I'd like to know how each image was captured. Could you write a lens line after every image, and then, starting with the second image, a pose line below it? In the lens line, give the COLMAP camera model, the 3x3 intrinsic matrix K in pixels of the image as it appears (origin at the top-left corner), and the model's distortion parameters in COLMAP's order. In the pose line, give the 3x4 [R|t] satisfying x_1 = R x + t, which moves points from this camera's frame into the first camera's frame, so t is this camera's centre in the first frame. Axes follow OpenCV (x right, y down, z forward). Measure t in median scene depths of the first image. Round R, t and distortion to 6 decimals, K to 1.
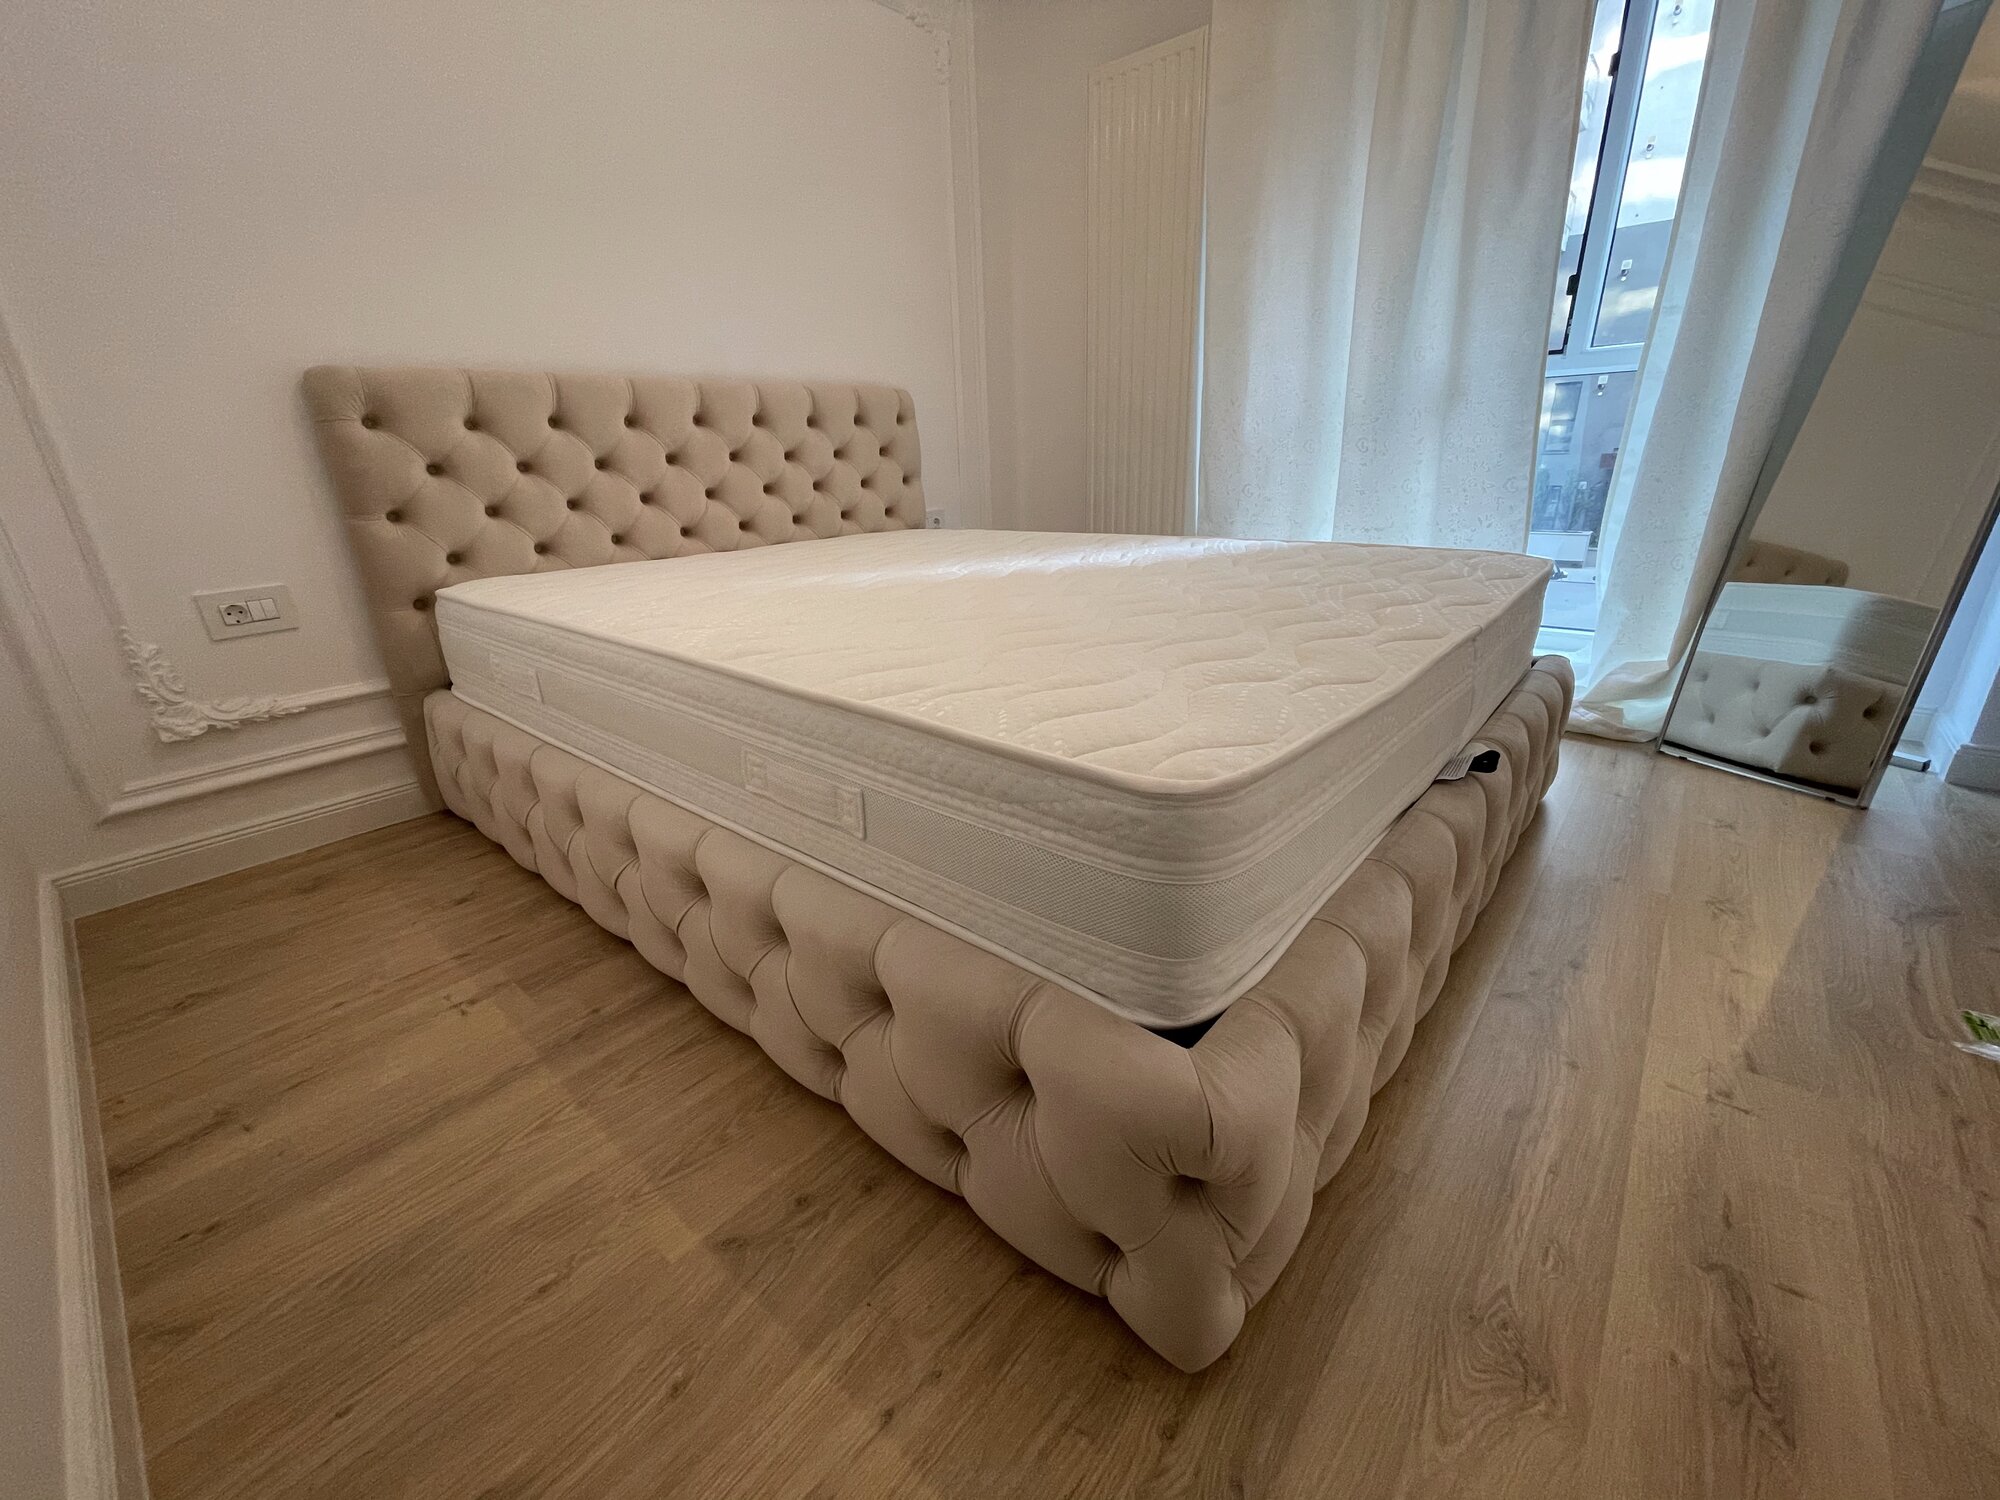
lens RADIAL K [[807.9, 0, 990.6], [0, 807.9, 745.7], [0, 0, 1]] dist [-0.000270, -0.000602]
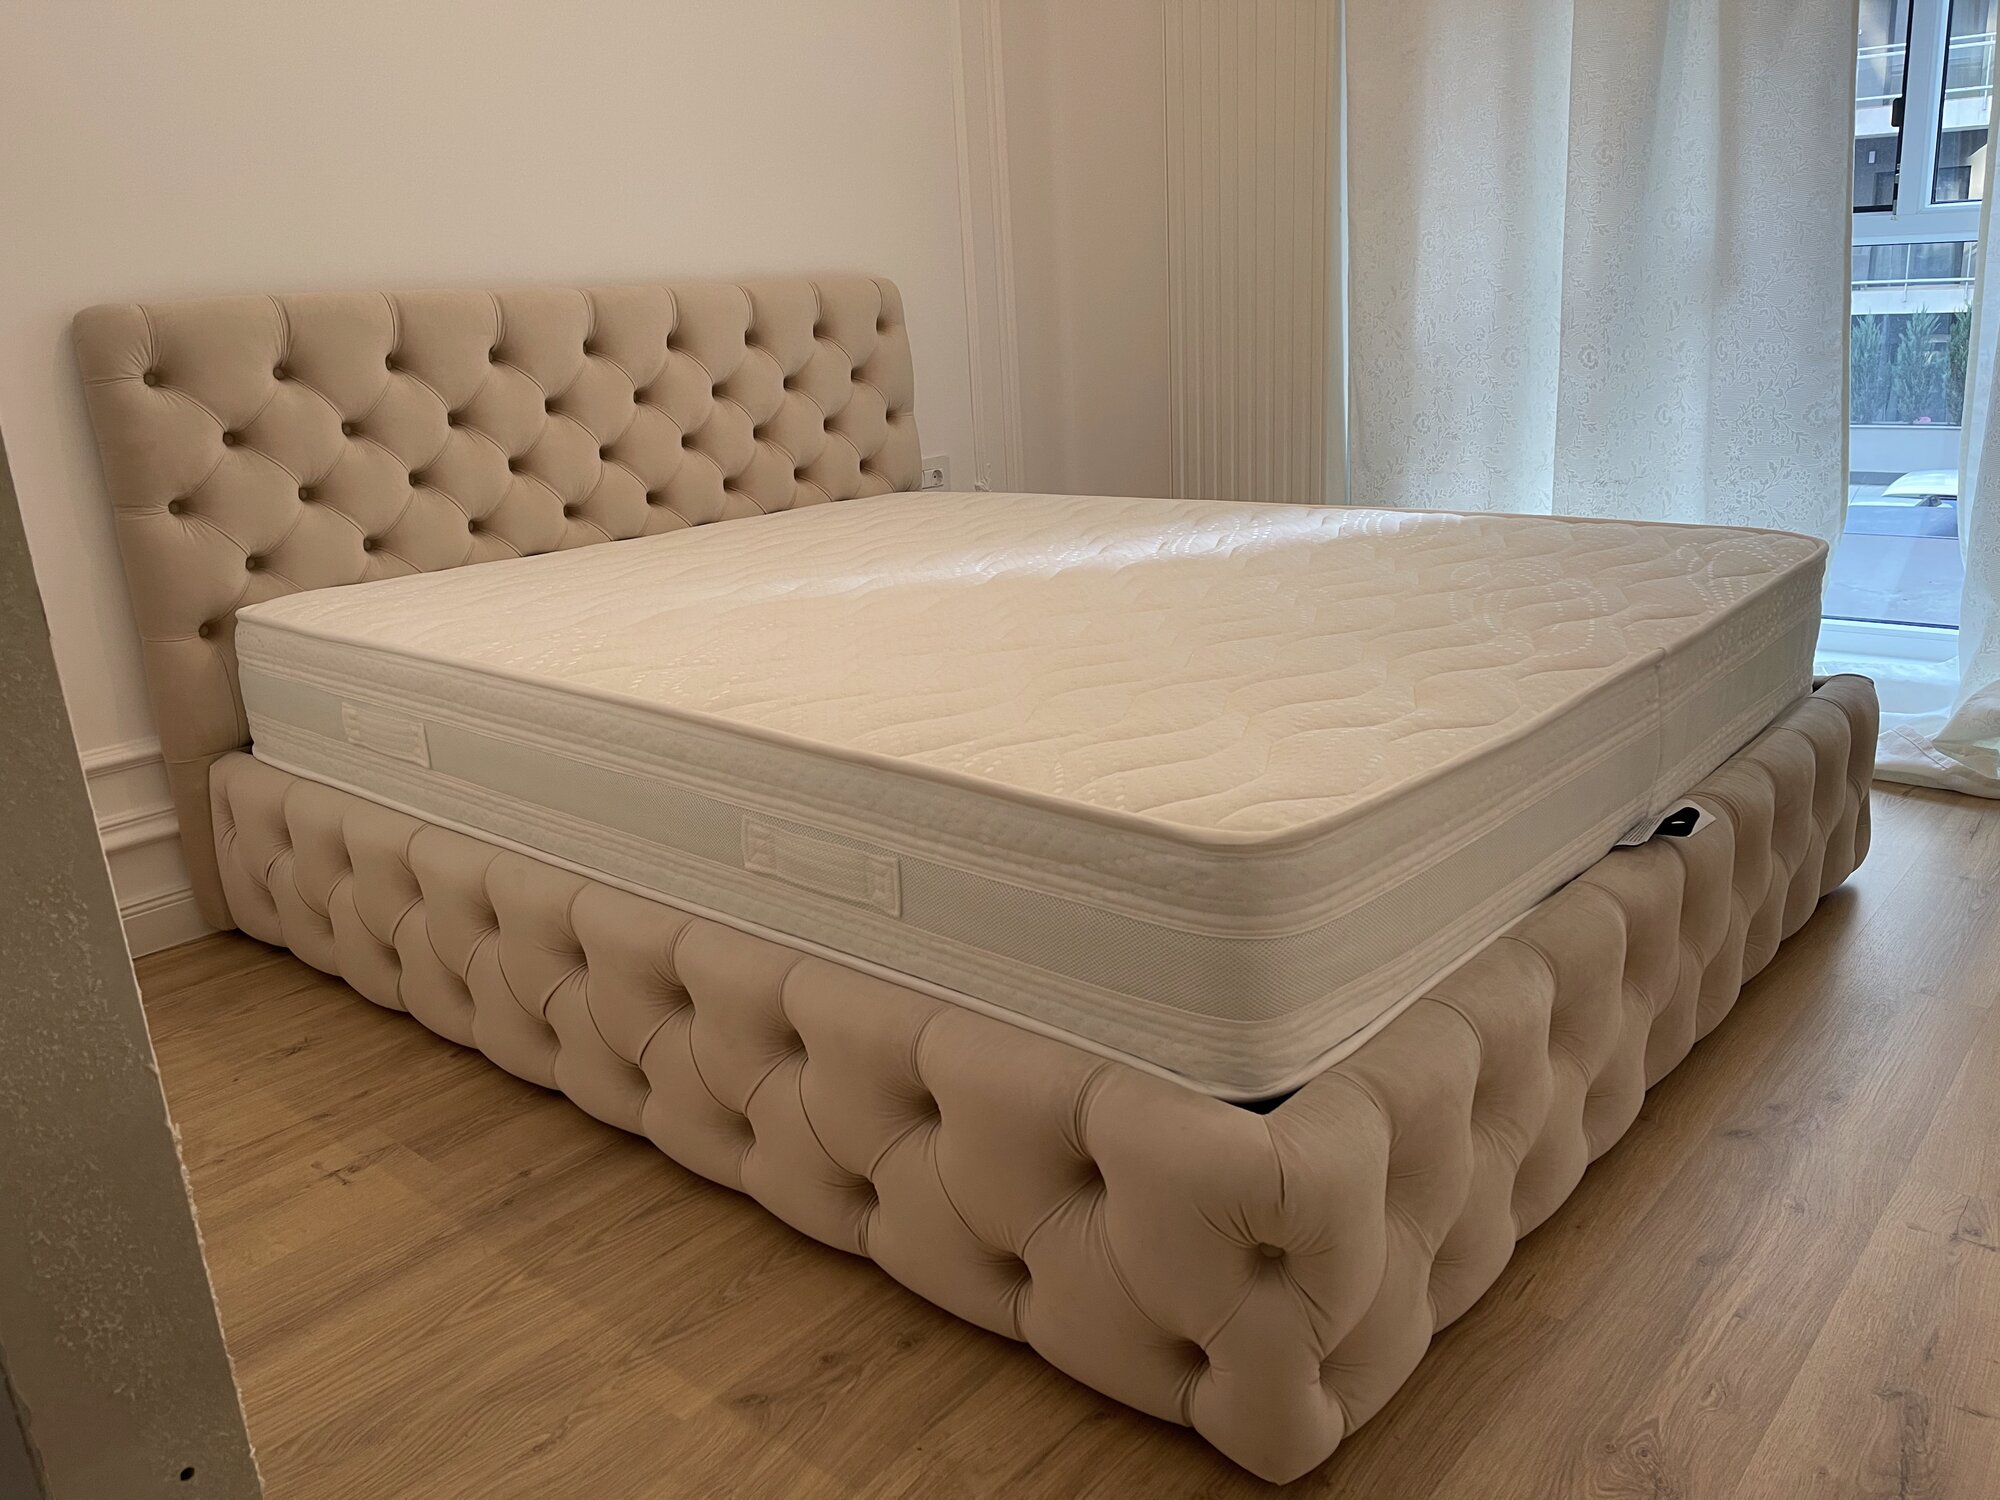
lens RADIAL K [[1507.8, 0, 1000.0], [0, 1507.8, 750.0], [0, 0, 1]] dist [0.080619, -0.088937]
pose [[0.999785, -0.017669, -0.010851, -0.021662], [0.017000, 0.998118, -0.058913, 0.025017], [0.011871, 0.058716, 0.998204, -0.450991]]
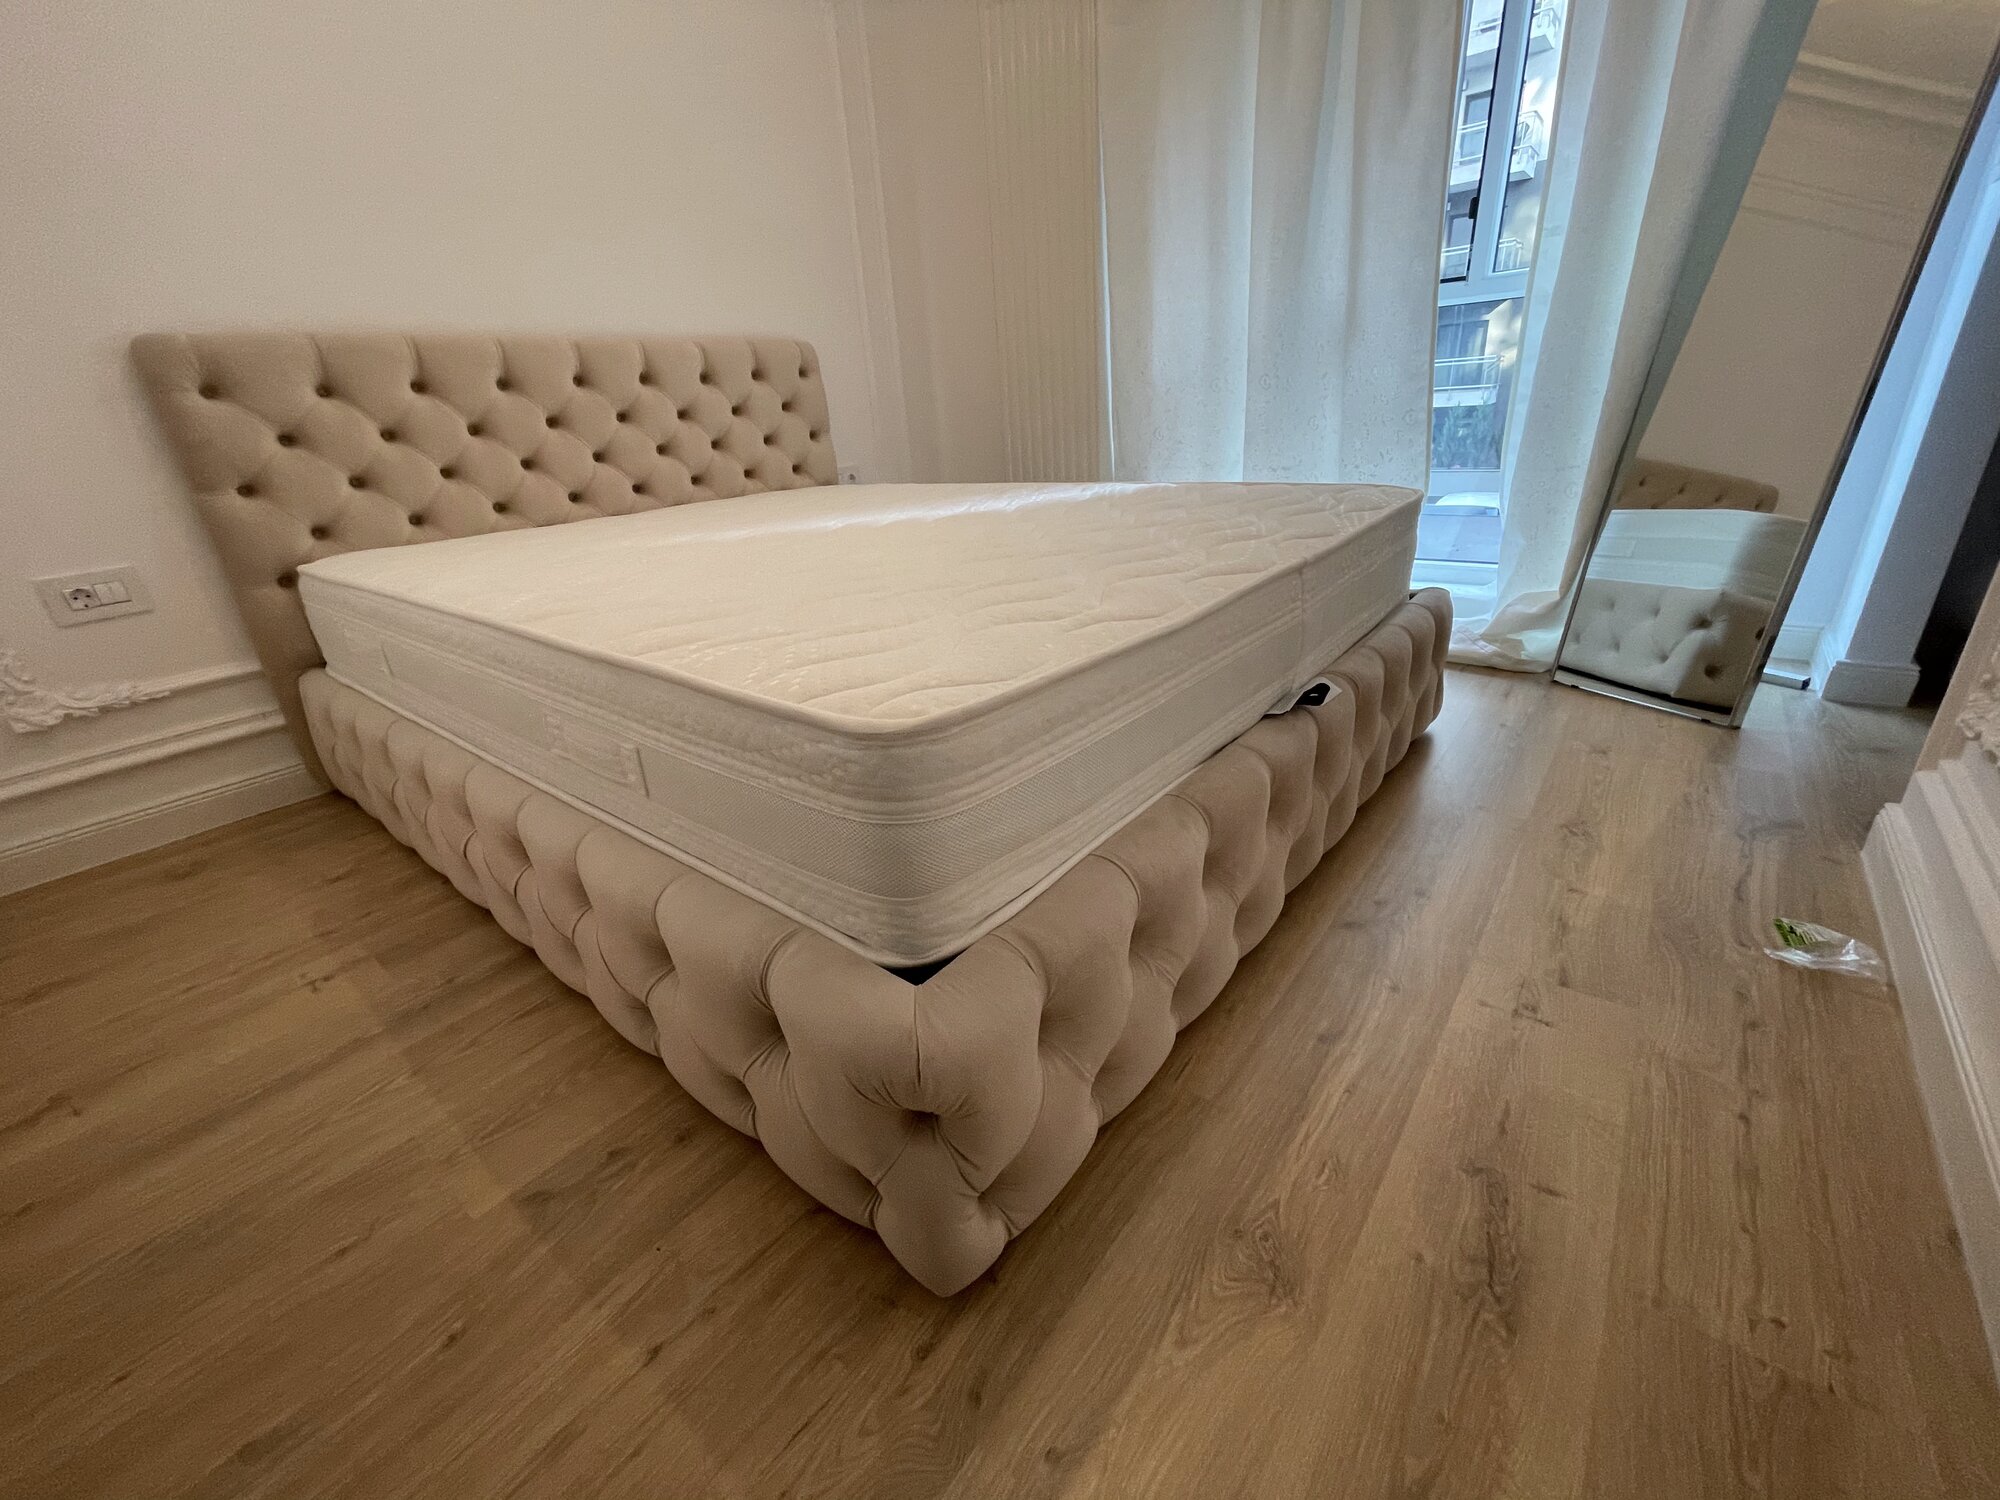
lens RADIAL K [[807.9, 0, 990.6], [0, 807.9, 745.7], [0, 0, 1]] dist [-0.000270, -0.000602]
pose [[0.998990, -0.042496, 0.014610, 0.184087], [0.041746, 0.997963, 0.048247, 0.017182], [-0.016630, -0.047588, 0.998729, 0.003380]]
